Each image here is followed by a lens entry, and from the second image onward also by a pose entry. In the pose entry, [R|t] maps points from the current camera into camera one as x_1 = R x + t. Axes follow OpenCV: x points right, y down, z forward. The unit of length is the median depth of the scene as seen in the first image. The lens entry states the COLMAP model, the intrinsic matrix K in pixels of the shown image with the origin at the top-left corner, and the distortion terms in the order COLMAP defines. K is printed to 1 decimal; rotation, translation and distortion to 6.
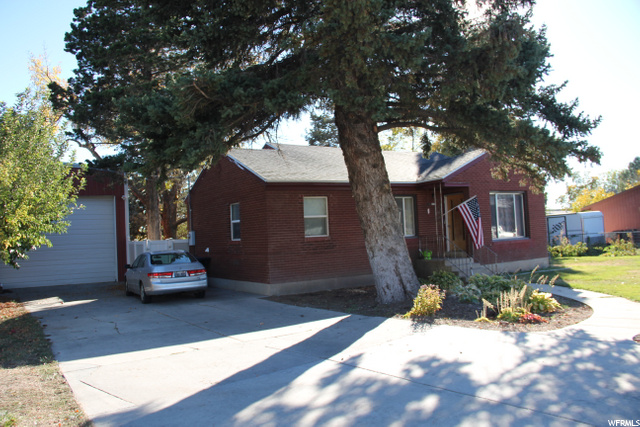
lens RADIAL K [[548.0, 0, 320.0], [0, 548.0, 213.5], [0, 0, 1]] dist [-0.166708, 0.139674]
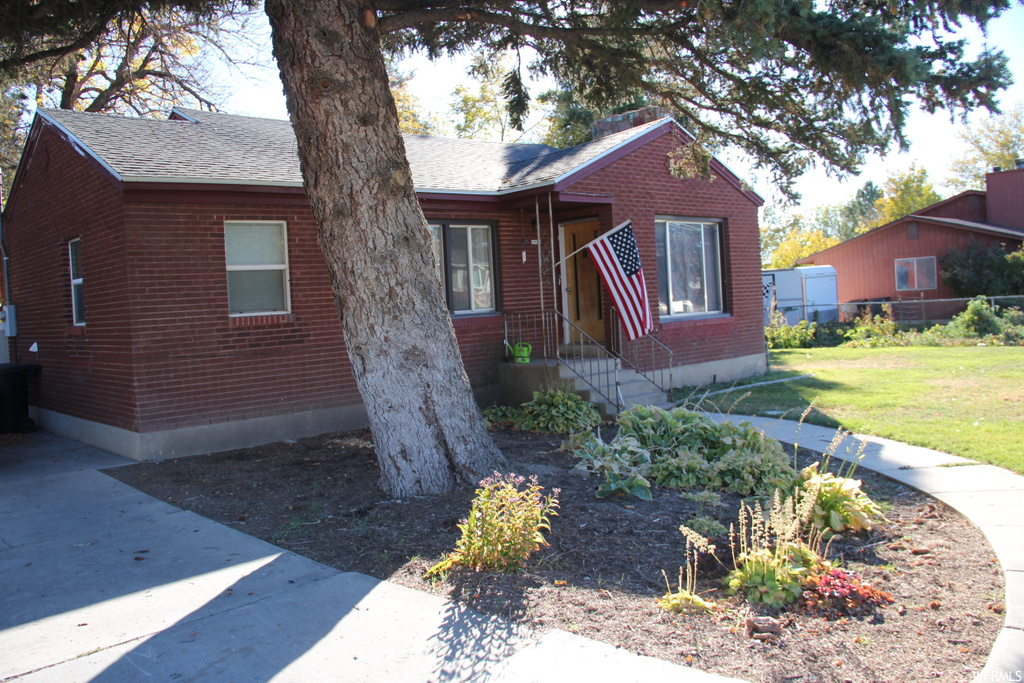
lens RADIAL K [[876.8, 0, 512.0], [0, 876.8, 341.5], [0, 0, 1]] dist [-0.166708, 0.139674]
pose [[0.985455, -0.012938, 0.169443, 0.071920], [-0.000390, 0.996923, 0.078390, 0.009976], [-0.169936, -0.077316, 0.982417, 0.309790]]
